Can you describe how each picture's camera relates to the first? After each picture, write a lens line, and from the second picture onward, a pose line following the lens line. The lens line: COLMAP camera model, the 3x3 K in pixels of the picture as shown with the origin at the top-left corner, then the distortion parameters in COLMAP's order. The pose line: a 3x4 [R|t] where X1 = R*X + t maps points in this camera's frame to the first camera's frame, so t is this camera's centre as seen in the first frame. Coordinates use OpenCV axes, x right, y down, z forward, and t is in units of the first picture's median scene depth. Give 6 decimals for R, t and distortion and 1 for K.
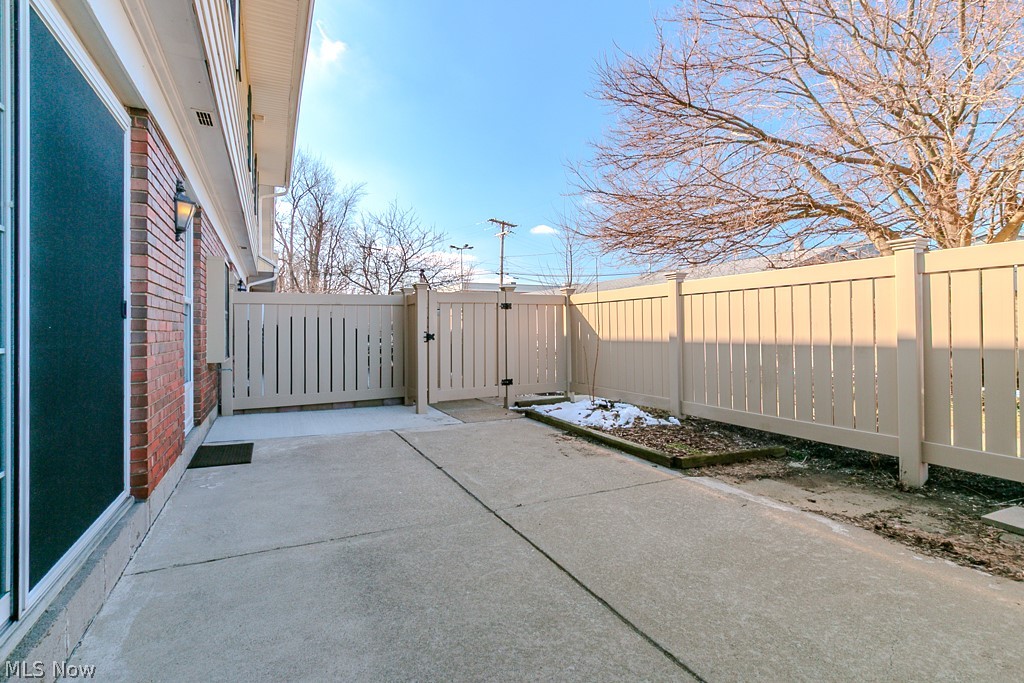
lens RADIAL K [[471.7, 0, 510.8], [0, 471.7, 324.7], [0, 0, 1]] dist [0.000131, -0.000412]
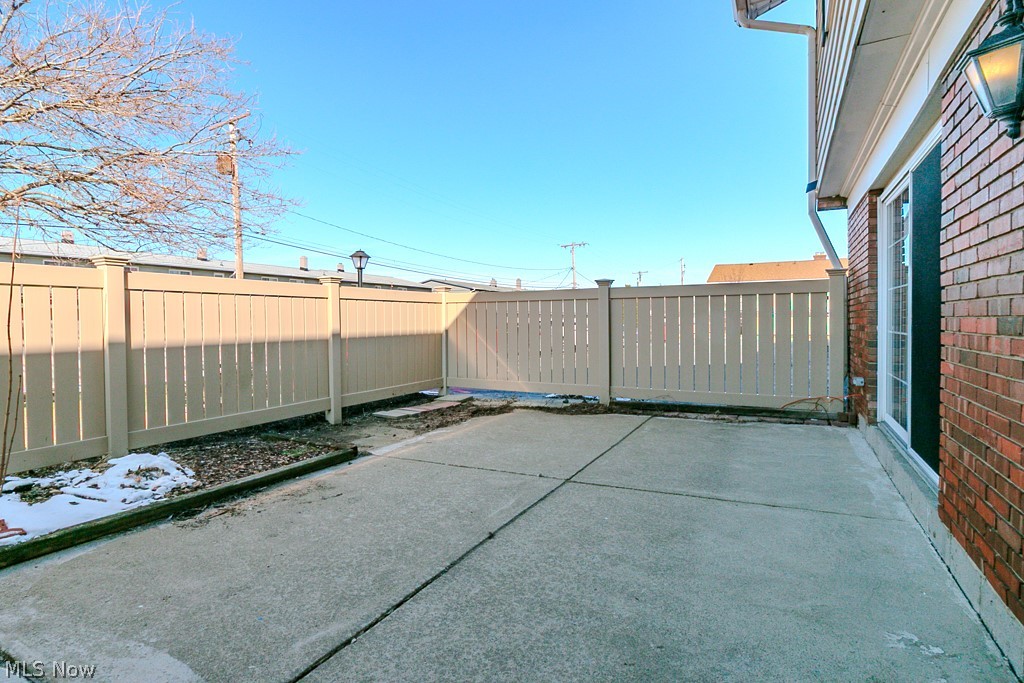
lens RADIAL K [[553.2, 0, 454.9], [0, 553.2, 333.1], [0, 0, 1]] dist [-0.002531, -0.001474]
pose [[-0.530064, -0.006573, 0.847932, -0.912536], [0.004646, 0.999932, 0.010655, 0.043823], [-0.847945, 0.009587, -0.529998, 1.771578]]
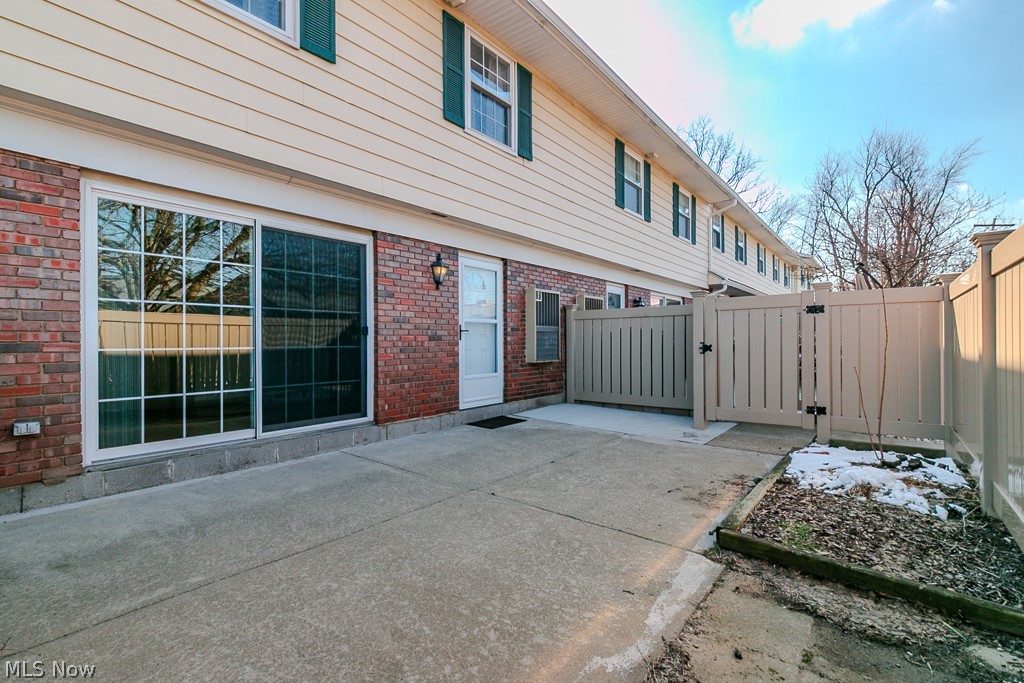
lens RADIAL K [[472.1, 0, 512.0], [0, 472.1, 341.5], [0, 0, 1]] dist [-0.000518, -0.000449]
pose [[0.425476, 0.006778, -0.904944, 1.045464], [0.009064, 0.999890, 0.011750, -0.002438], [0.904924, -0.013202, 0.425368, 0.539671]]
